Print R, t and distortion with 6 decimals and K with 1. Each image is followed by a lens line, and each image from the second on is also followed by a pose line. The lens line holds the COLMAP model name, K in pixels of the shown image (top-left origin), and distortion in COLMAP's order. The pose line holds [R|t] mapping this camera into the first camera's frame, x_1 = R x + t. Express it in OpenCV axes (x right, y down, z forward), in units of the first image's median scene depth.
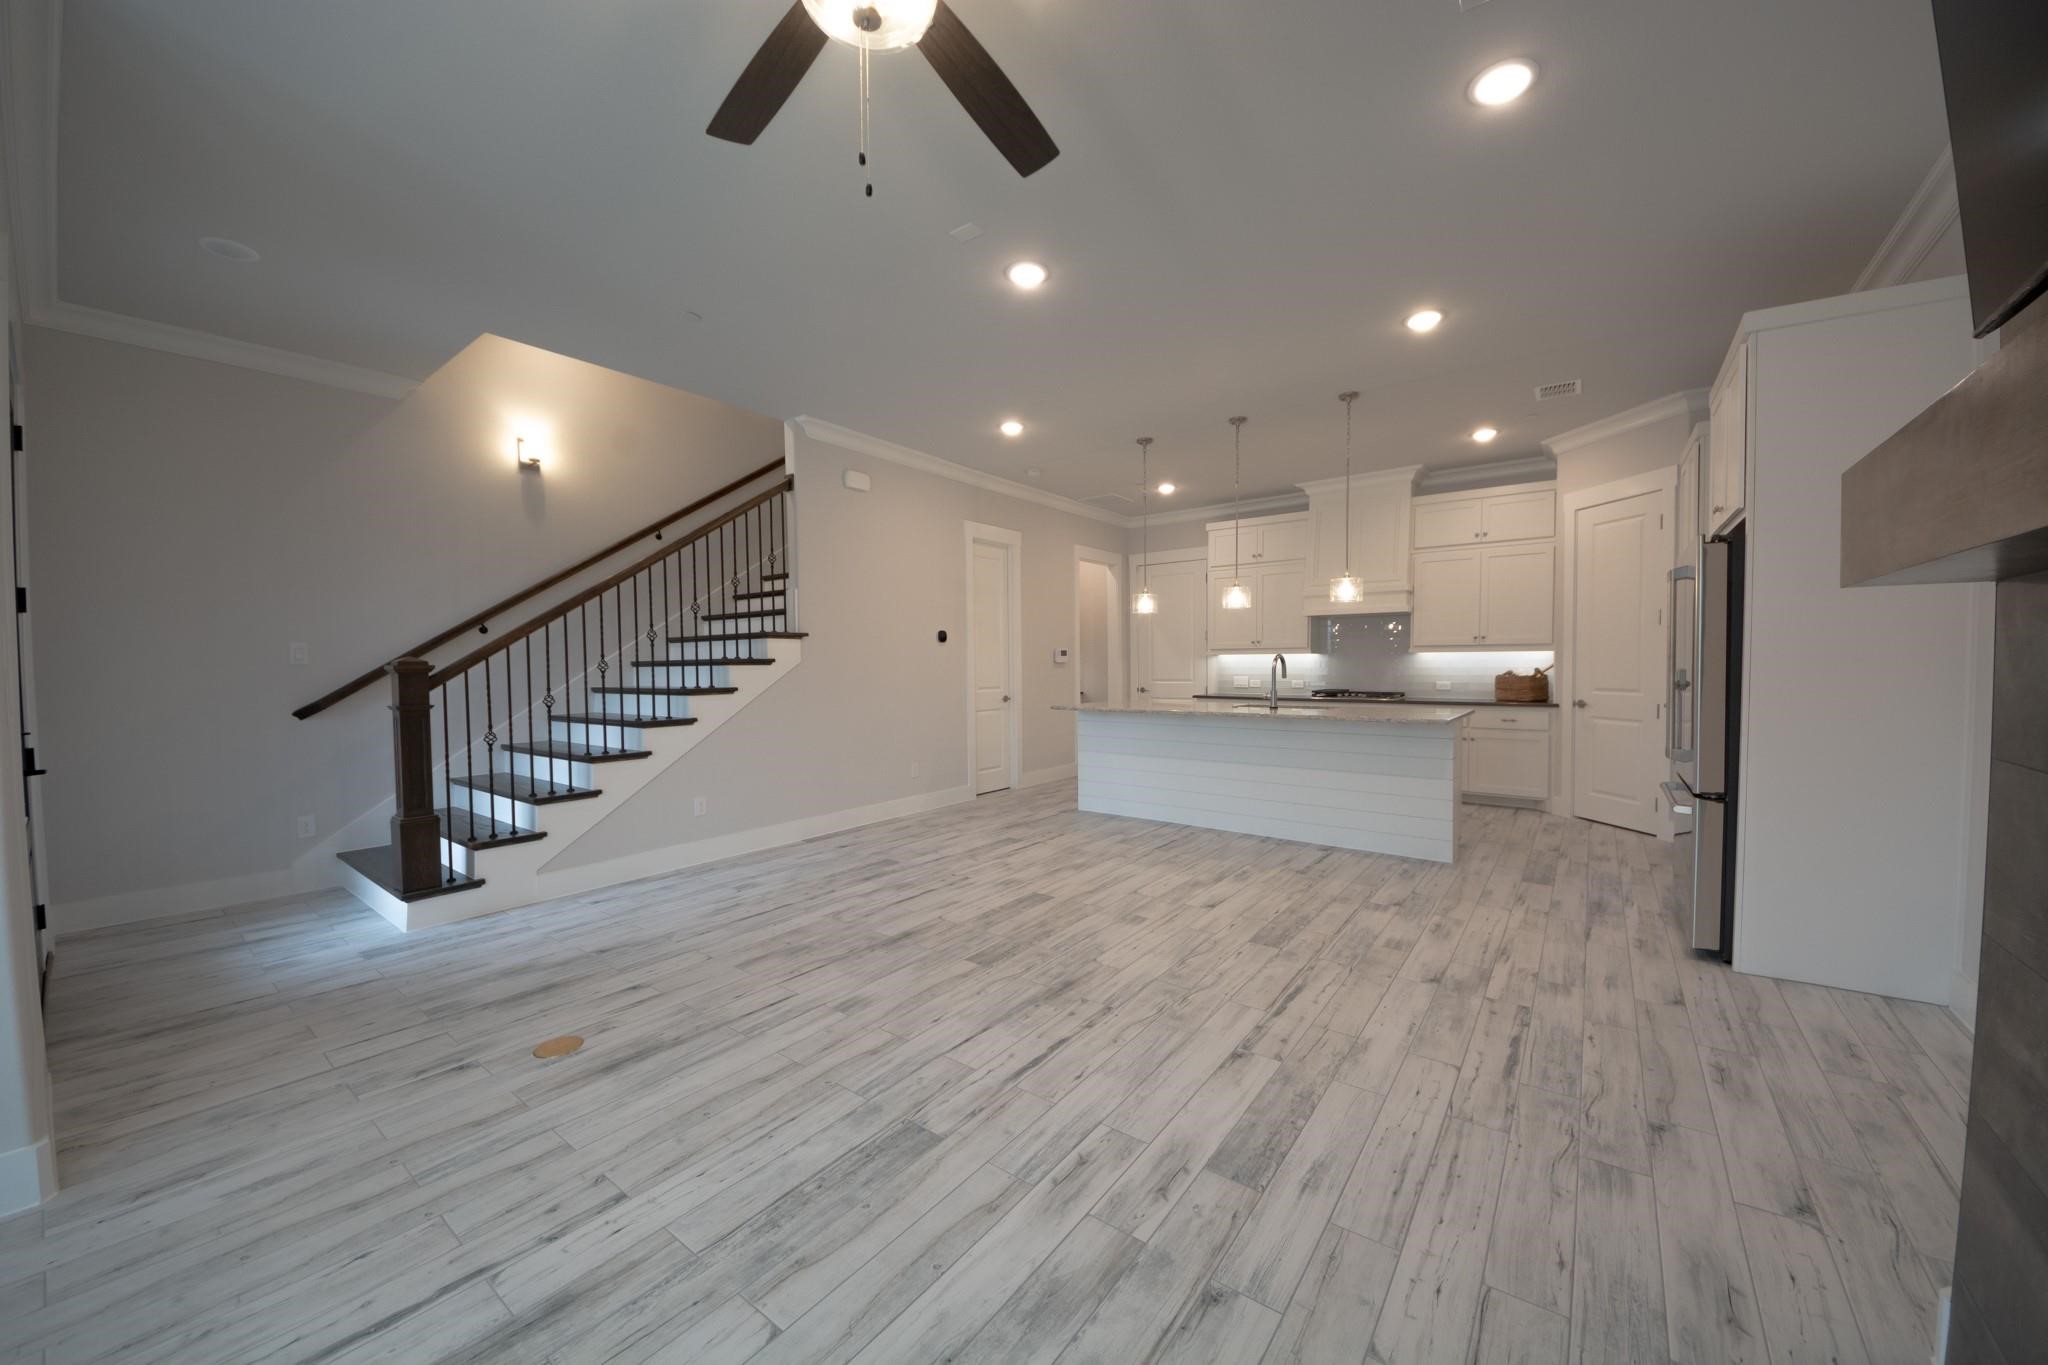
lens RADIAL K [[746.9, 0, 1035.7], [0, 746.9, 678.3], [0, 0, 1]] dist [0.011568, -0.006042]
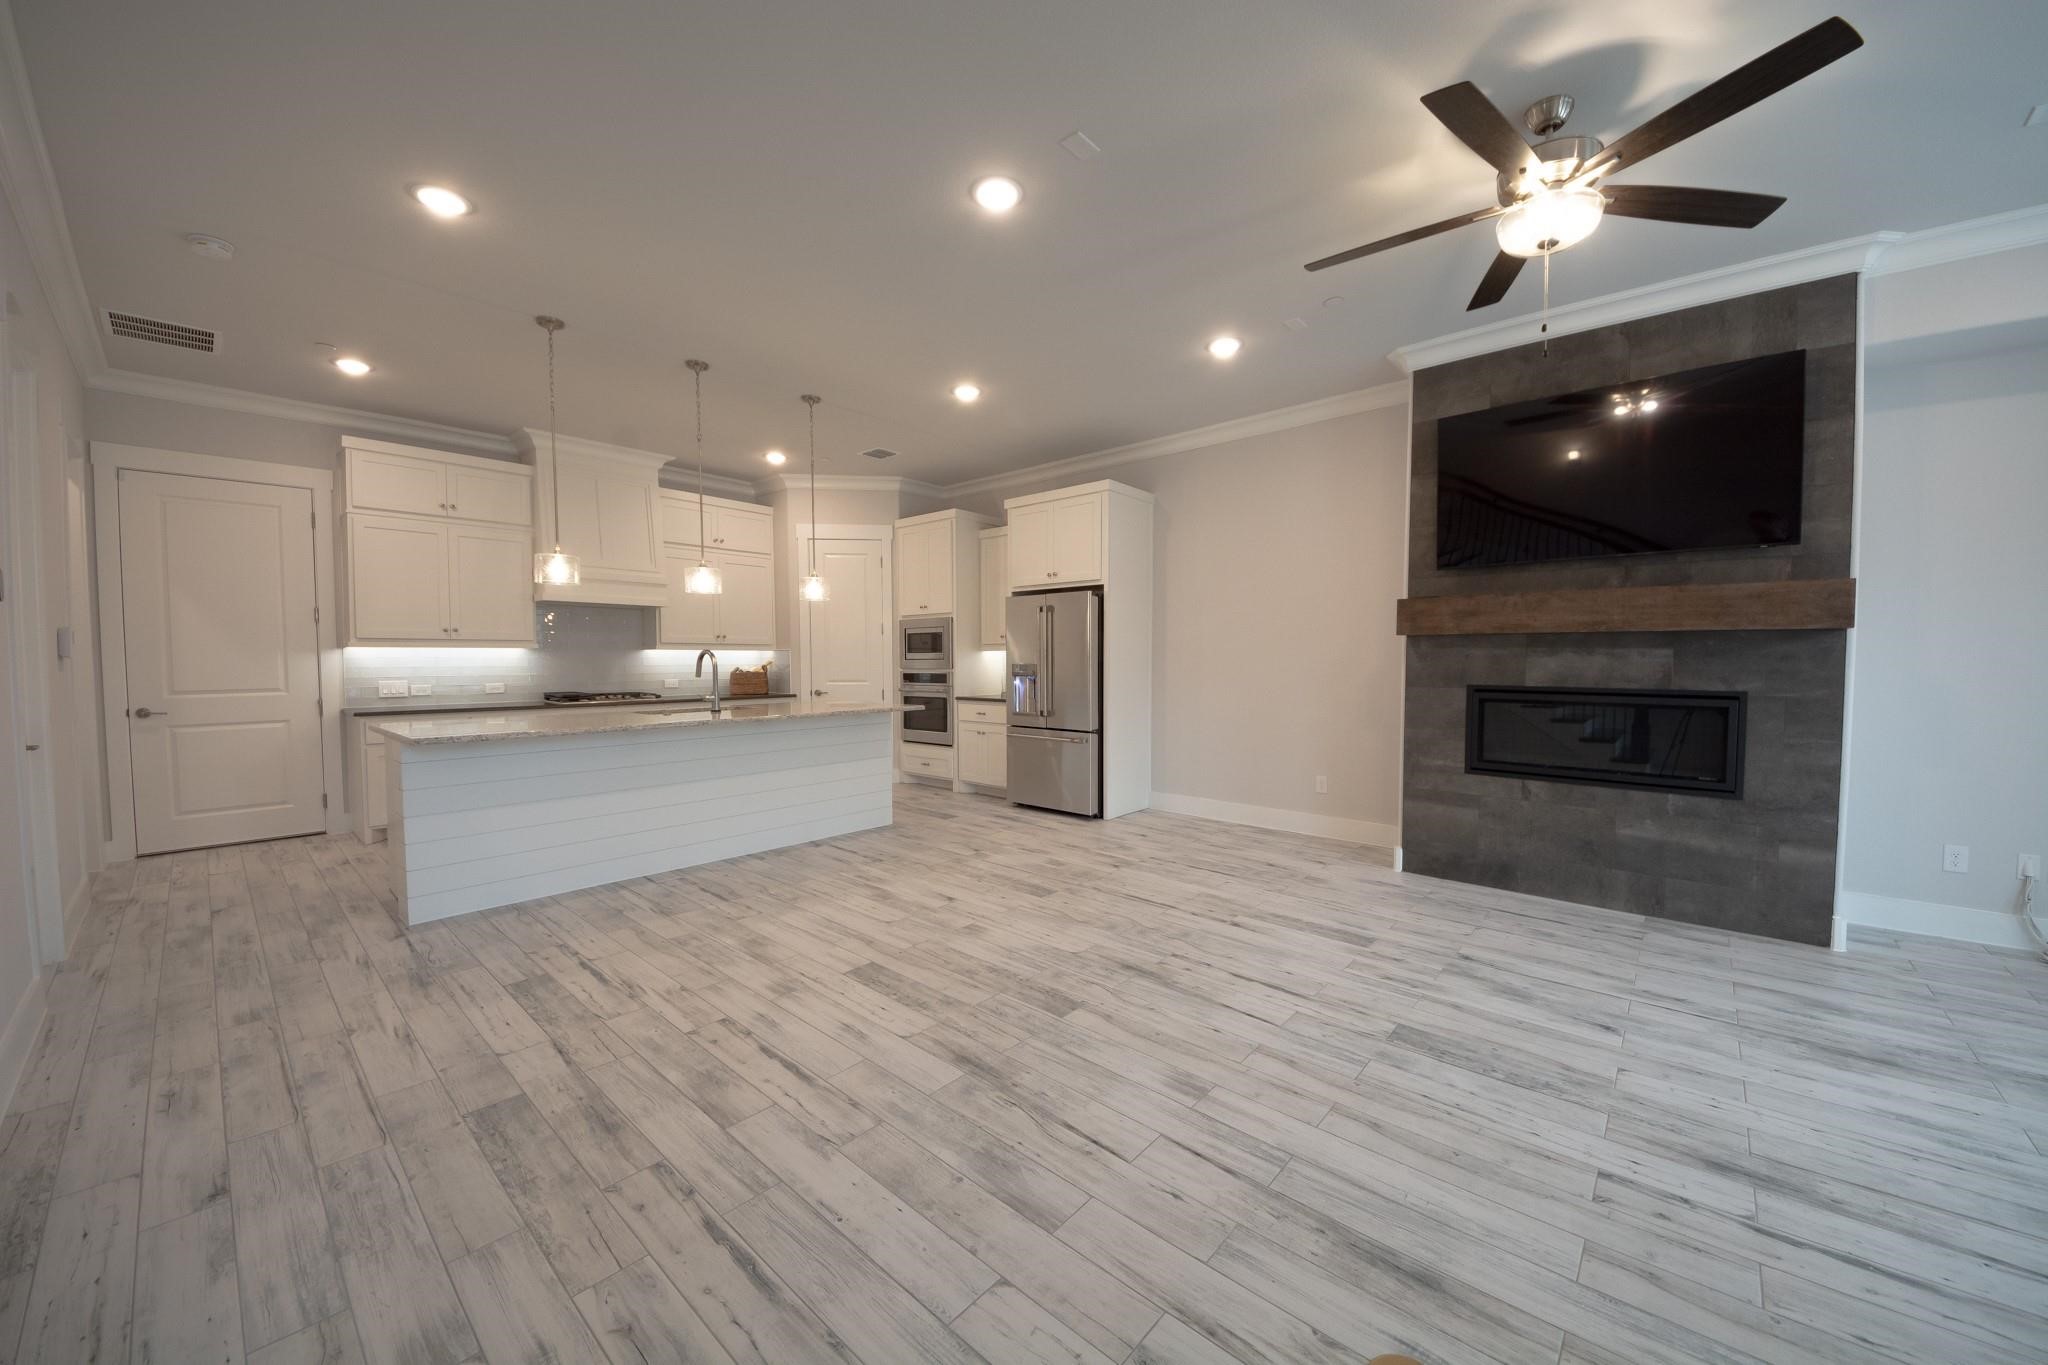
lens RADIAL K [[746.9, 0, 1049.0], [0, 746.9, 678.6], [0, 0, 1]] dist [0.011568, -0.006042]
pose [[0.067469, -0.027151, 0.997352, -0.772034], [0.021910, 0.999429, 0.025725, -0.019260], [-0.997481, 0.020116, 0.068025, 0.800124]]
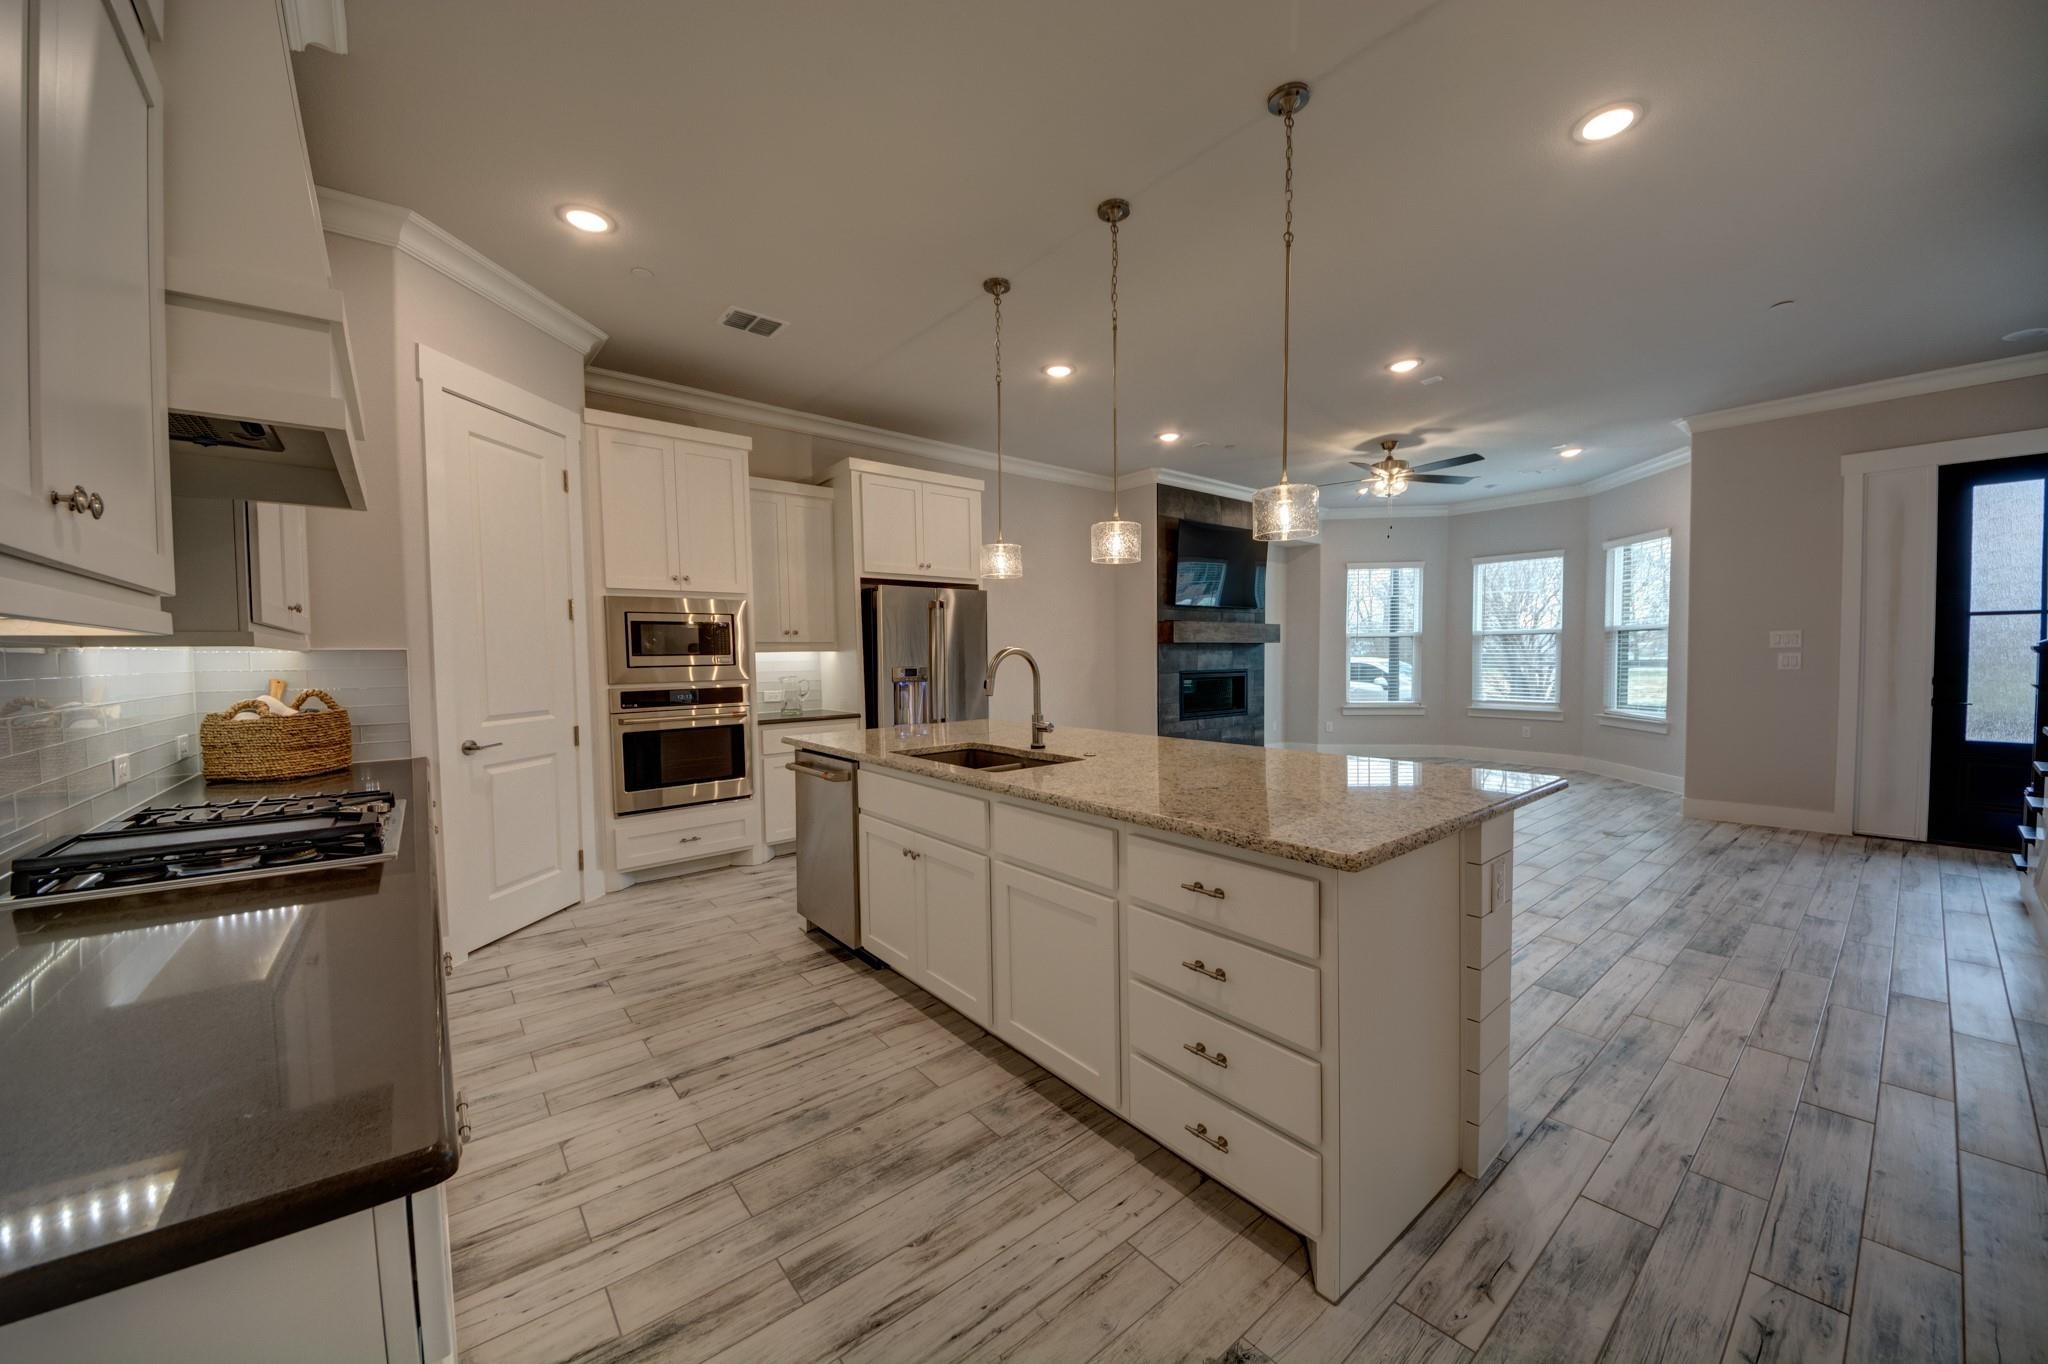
lens RADIAL K [[746.9, 0, 1028.9], [0, 746.9, 706.1], [0, 0, 1]] dist [0.011568, -0.006042]
pose [[-0.974901, 0.001805, 0.222629, 0.308171], [0.021651, 0.995996, 0.086735, -0.053896], [-0.221581, 0.089379, -0.971037, 2.219342]]
